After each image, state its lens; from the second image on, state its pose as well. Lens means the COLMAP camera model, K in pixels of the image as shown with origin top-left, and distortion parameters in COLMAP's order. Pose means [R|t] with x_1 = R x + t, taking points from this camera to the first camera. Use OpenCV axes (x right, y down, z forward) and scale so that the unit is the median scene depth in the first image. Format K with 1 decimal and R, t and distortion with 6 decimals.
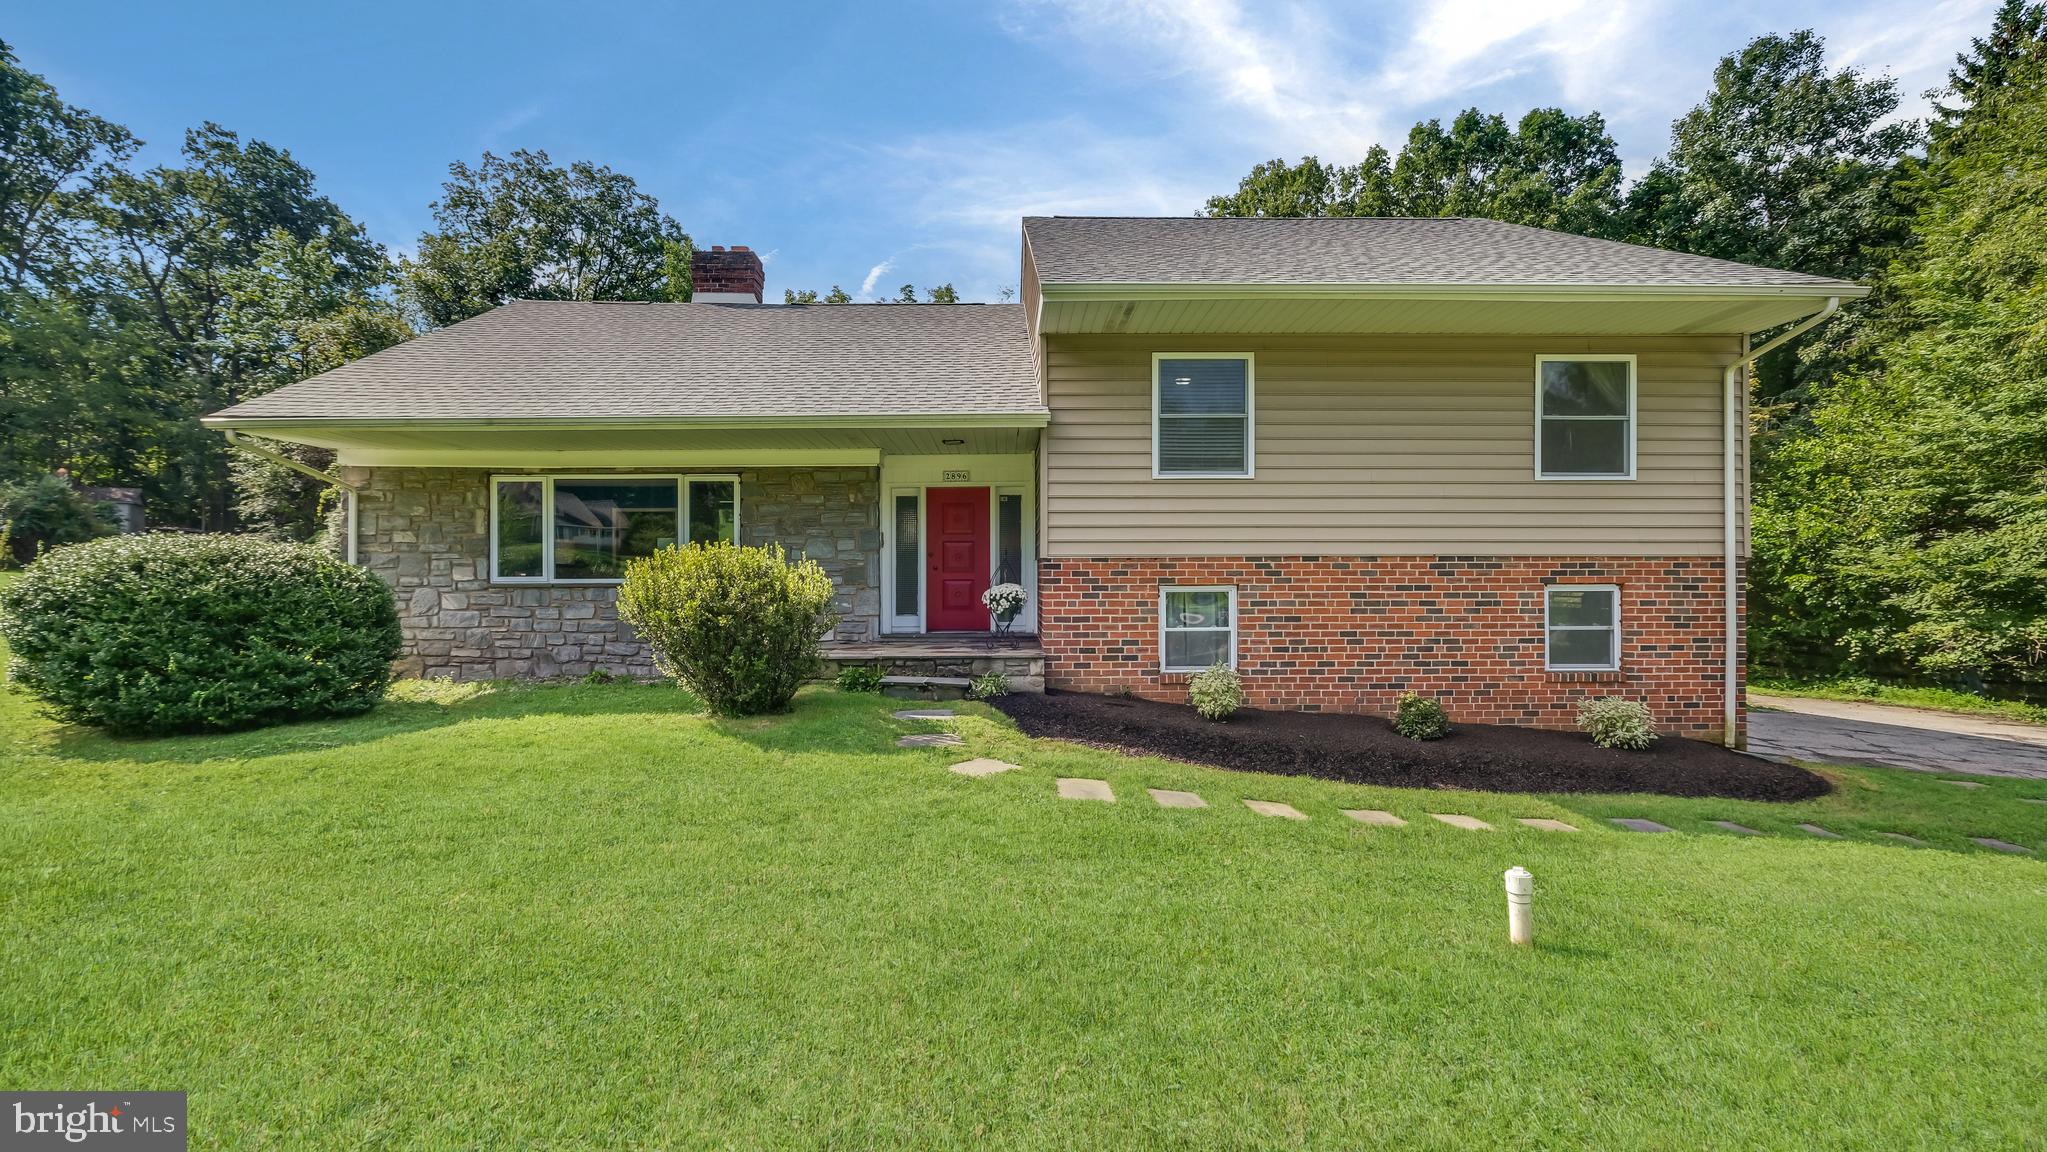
lens RADIAL K [[902.7, 0, 1013.5], [0, 902.7, 549.9], [0, 0, 1]] dist [0.000888, 0.000657]
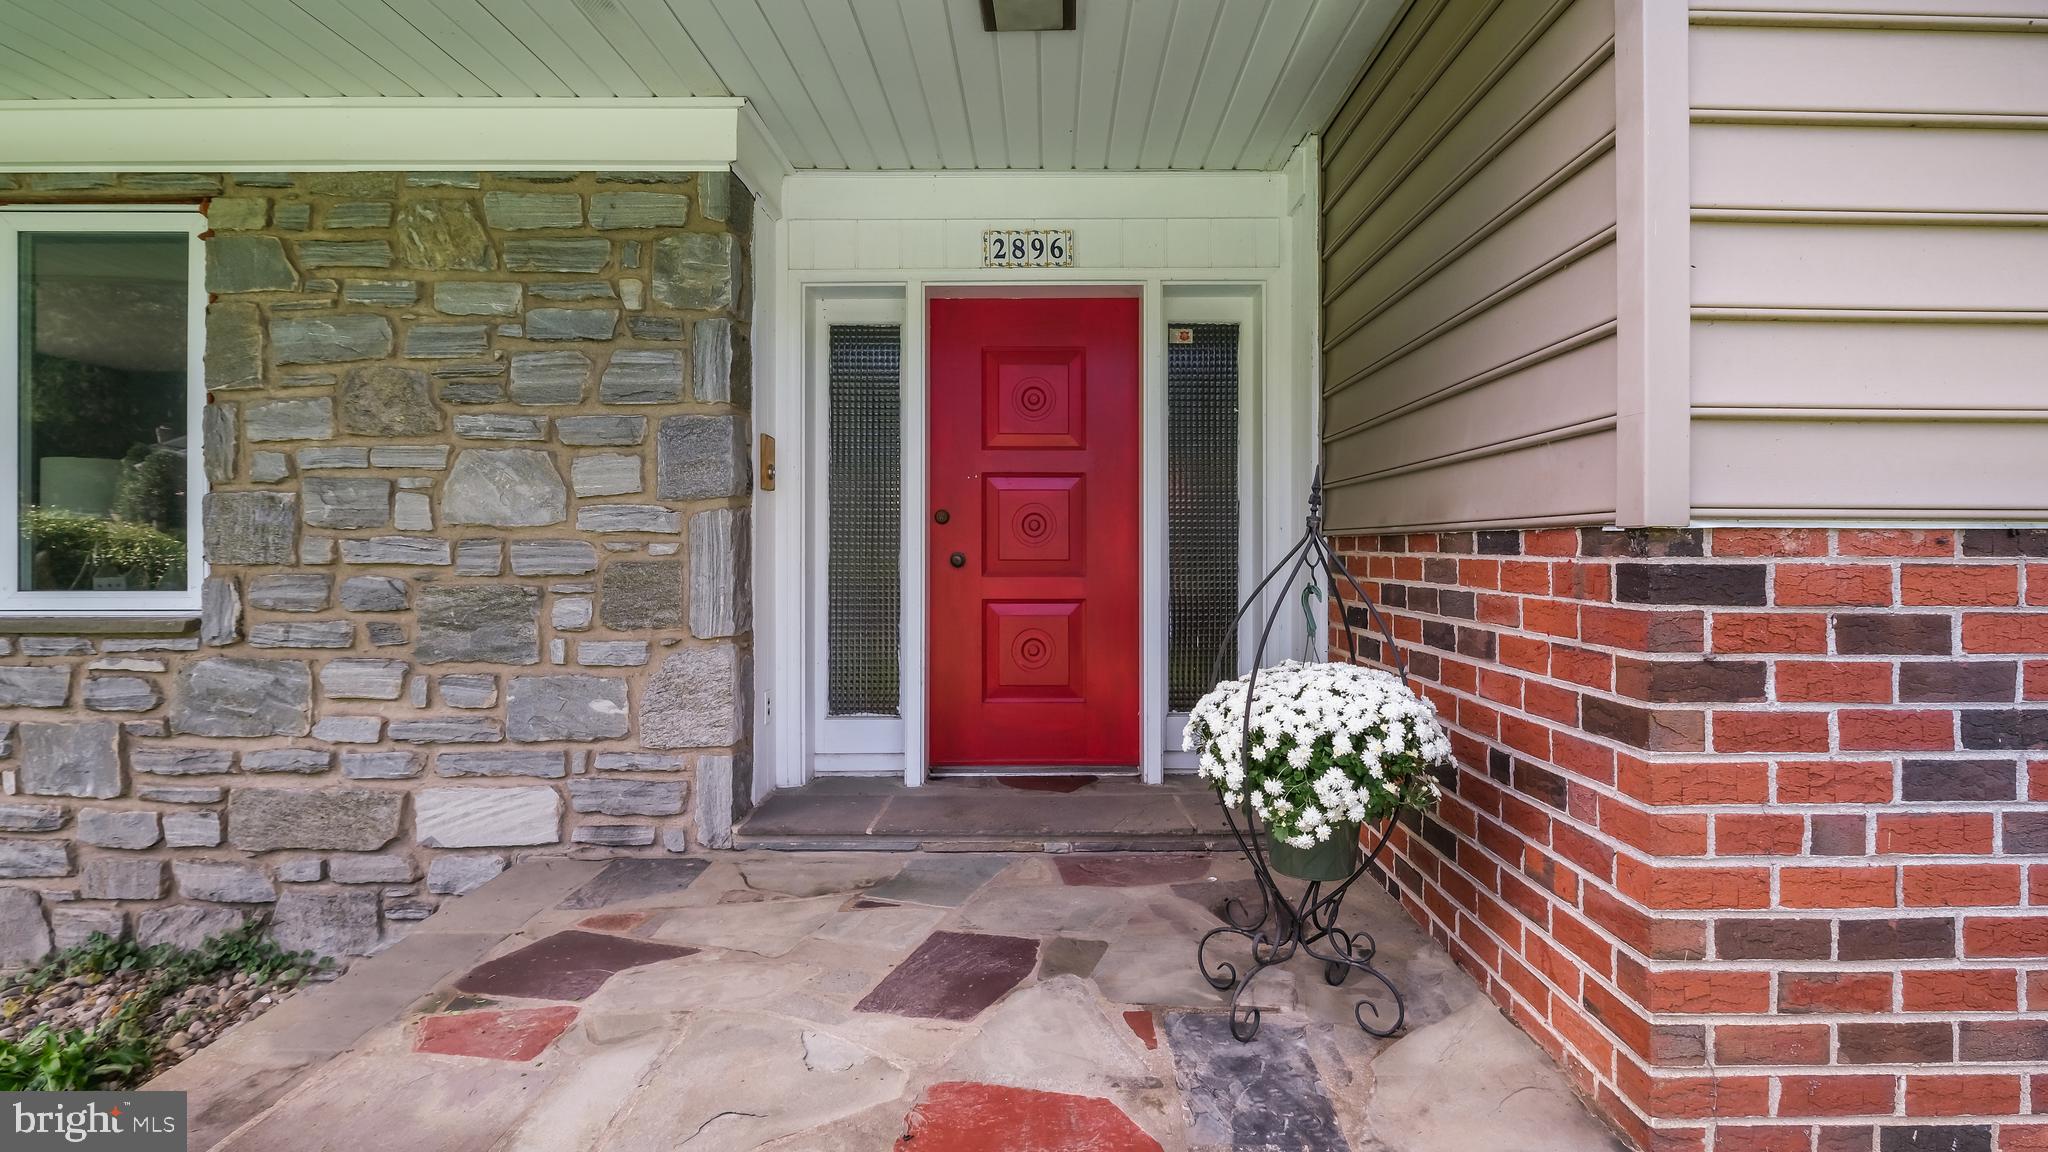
lens RADIAL K [[888.7, 0, 1049.1], [0, 888.7, 543.3], [0, 0, 1]] dist [0.002588, 0.000349]
pose [[0.999960, 0.004668, -0.007588, -0.056993], [-0.004489, 0.999716, 0.023416, 0.007390], [0.007695, -0.023381, 0.999697, 0.745437]]
